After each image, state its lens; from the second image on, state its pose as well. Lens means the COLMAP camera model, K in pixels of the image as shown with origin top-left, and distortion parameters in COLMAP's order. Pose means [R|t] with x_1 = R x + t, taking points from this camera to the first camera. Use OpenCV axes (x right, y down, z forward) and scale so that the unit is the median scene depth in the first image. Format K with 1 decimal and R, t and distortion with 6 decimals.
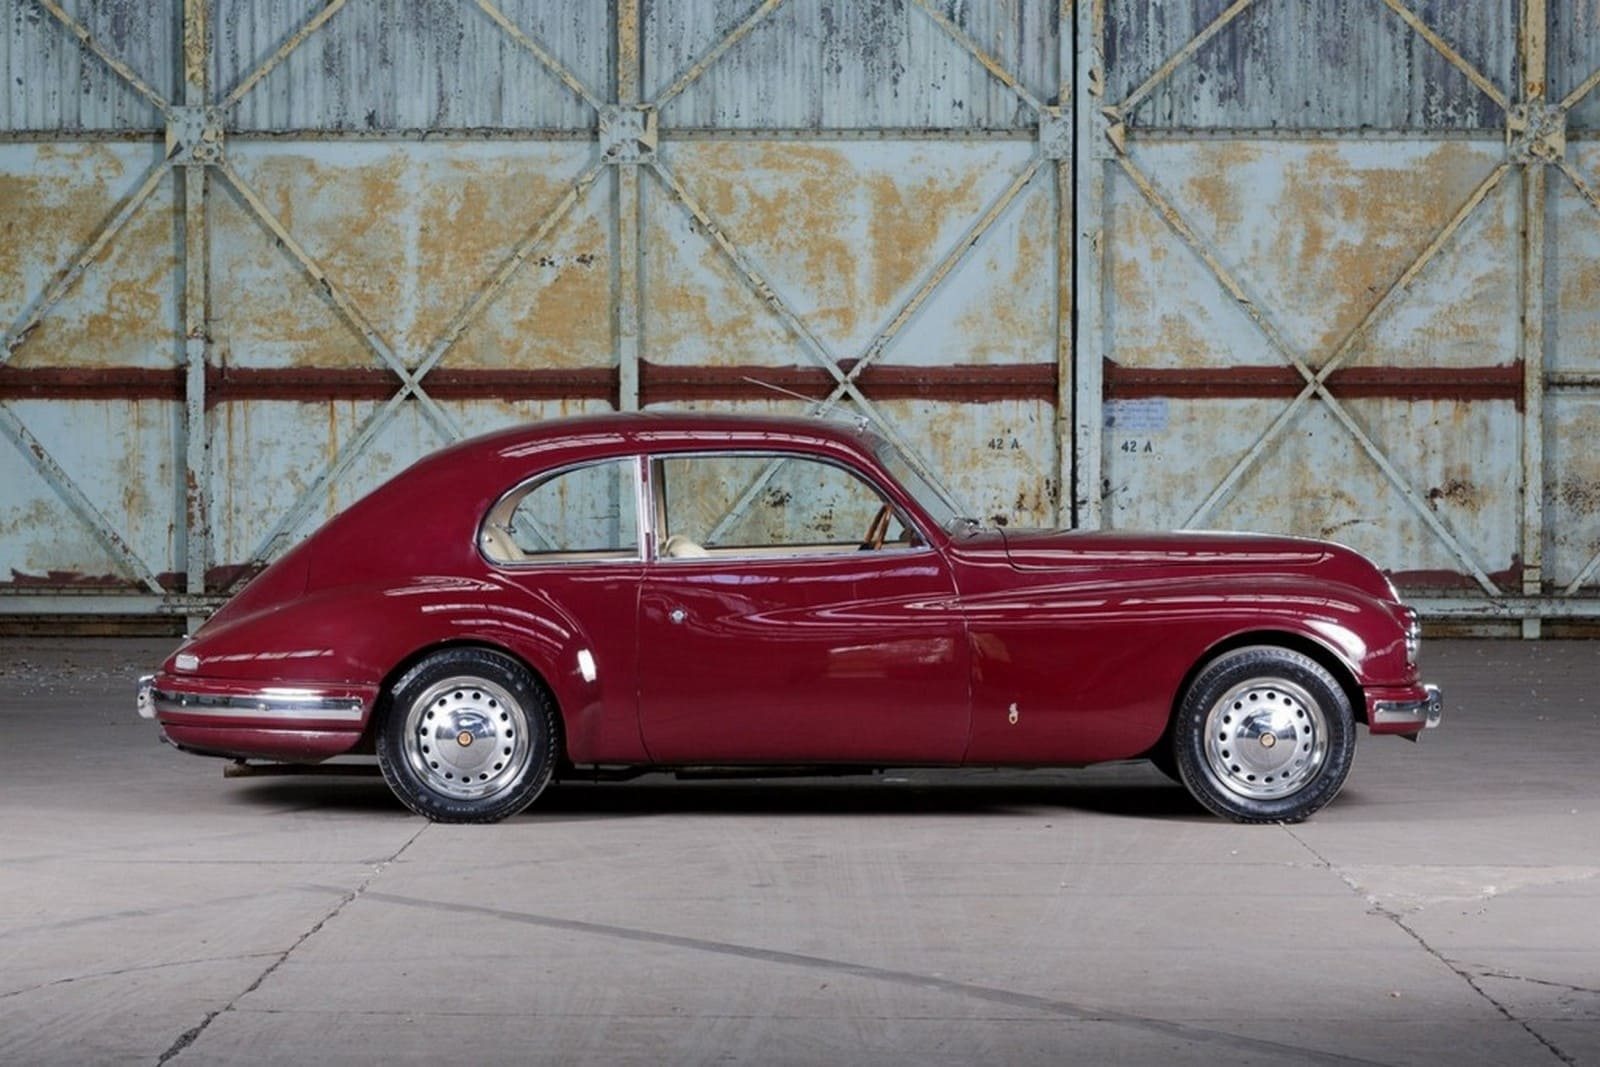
lens RADIAL K [[3663.5, 0, 800.0], [0, 3663.5, 533.5], [0, 0, 1]] dist [-0.017768, -0.410067]
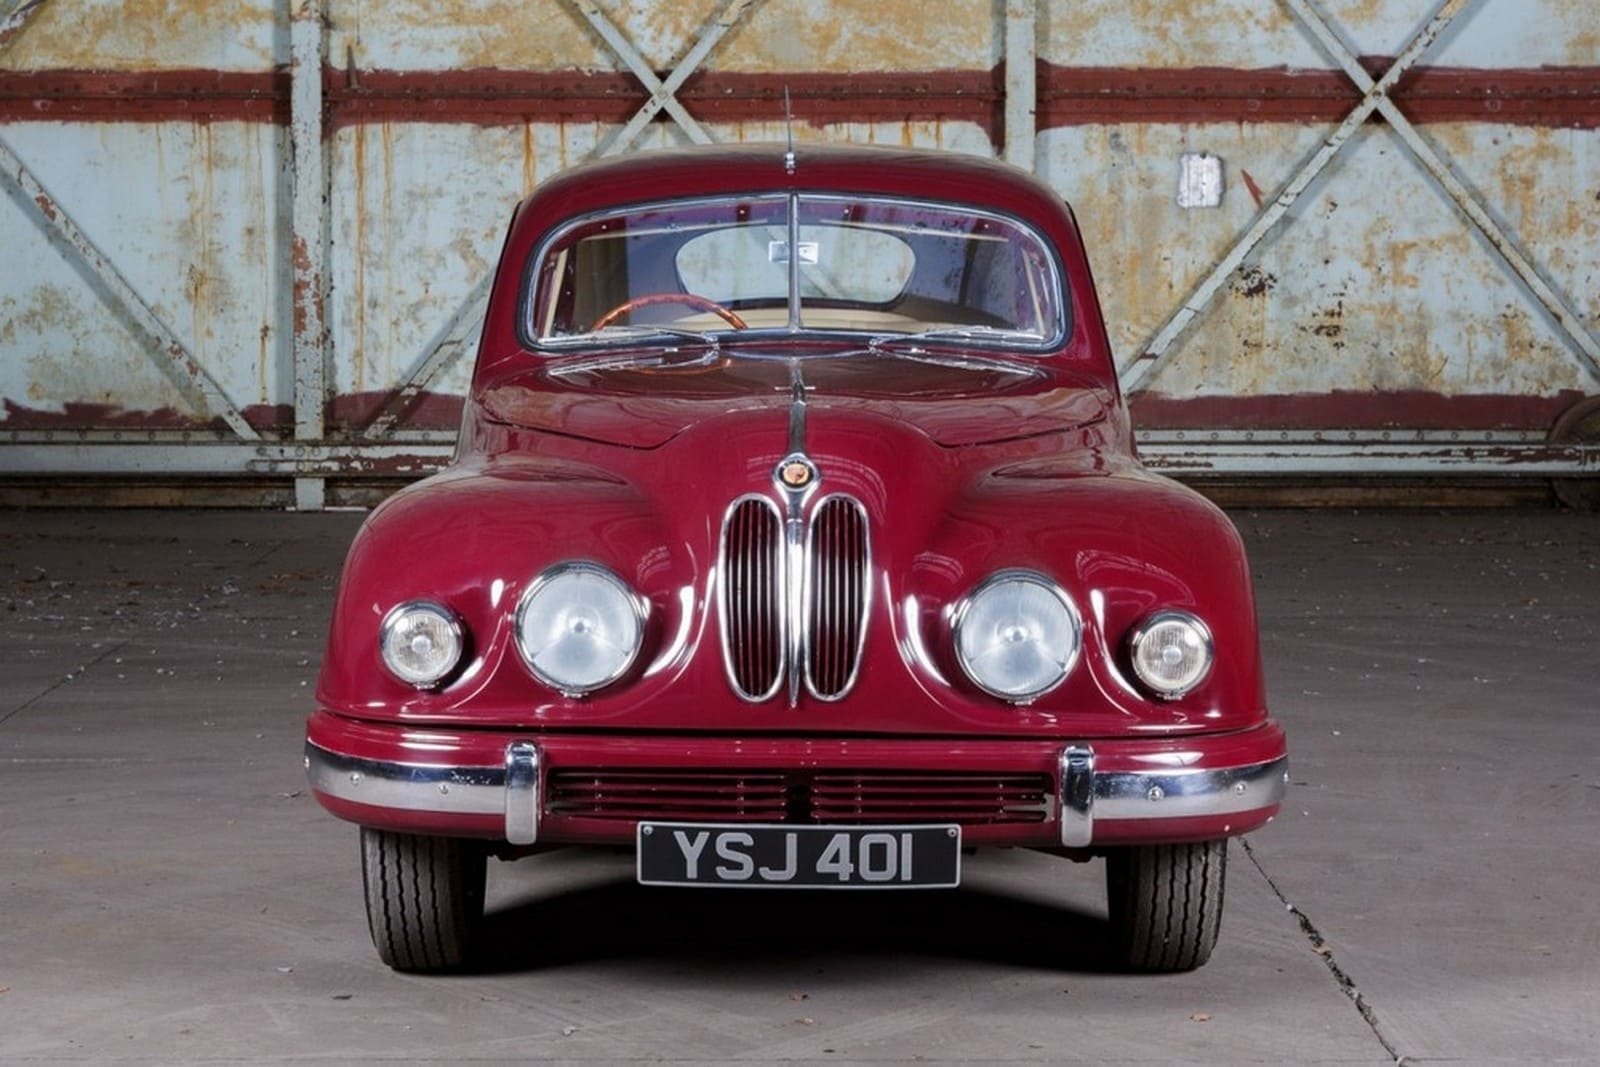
lens RADIAL K [[3663.5, 0, 800.0], [0, 3663.5, 533.5], [0, 0, 1]] dist [-0.017768, -0.410067]
pose [[0.999751, -0.002090, 0.022196, -0.096205], [0.000670, 0.997963, 0.063795, -0.006932], [-0.022284, -0.063764, 0.997716, 0.384456]]
